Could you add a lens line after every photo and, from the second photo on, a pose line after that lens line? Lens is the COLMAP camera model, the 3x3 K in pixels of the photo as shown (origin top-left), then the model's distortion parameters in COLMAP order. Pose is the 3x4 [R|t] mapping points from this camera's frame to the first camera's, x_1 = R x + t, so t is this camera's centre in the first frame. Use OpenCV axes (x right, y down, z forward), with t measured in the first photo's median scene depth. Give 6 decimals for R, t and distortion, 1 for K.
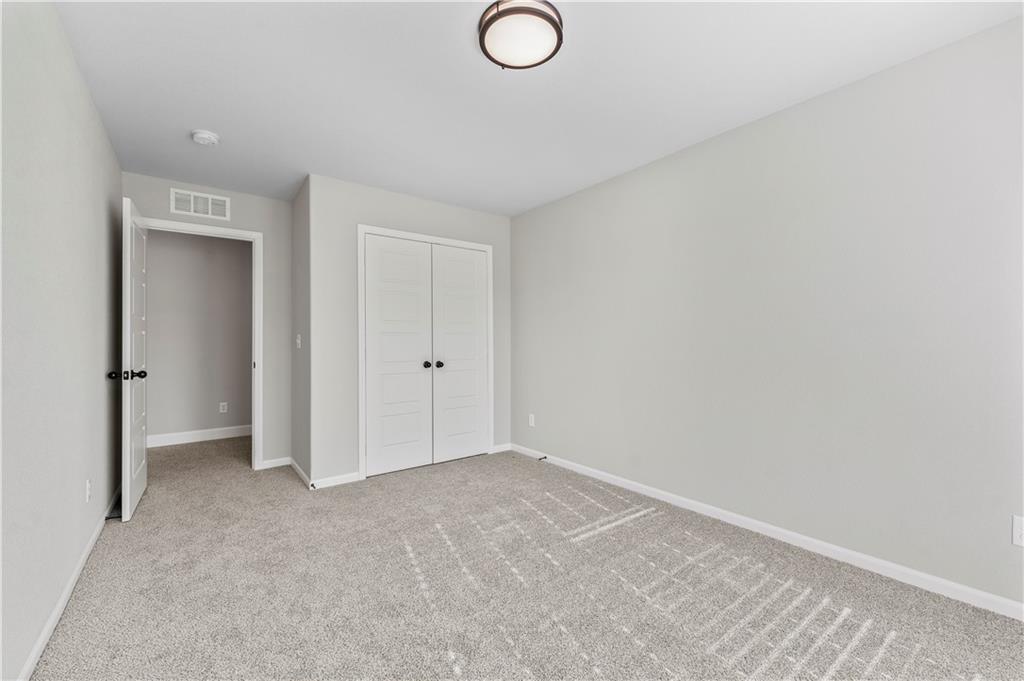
lens RADIAL K [[418.2, 0, 511.8], [0, 418.2, 337.4], [0, 0, 1]] dist [0.003922, -0.000172]
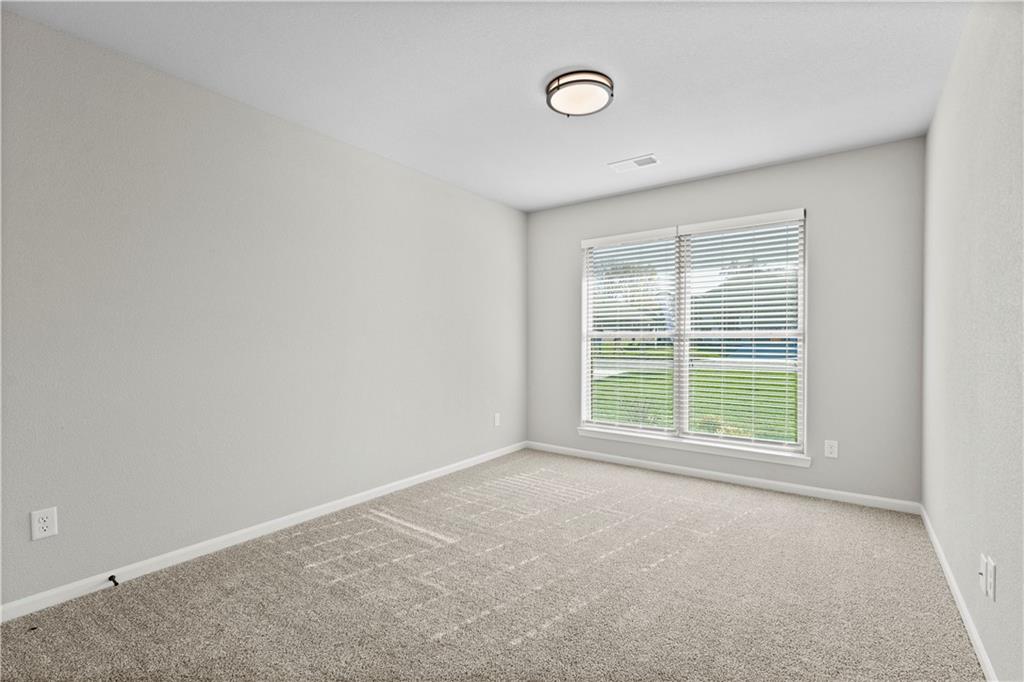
lens RADIAL K [[449.1, 0, 509.9], [0, 449.1, 348.2], [0, 0, 1]] dist [-0.004464, -0.000219]
pose [[-0.298279, -0.004914, 0.954466, -0.805294], [-0.017274, 0.999851, -0.000250, 0.023130], [-0.954322, -0.016562, -0.298320, 1.063728]]
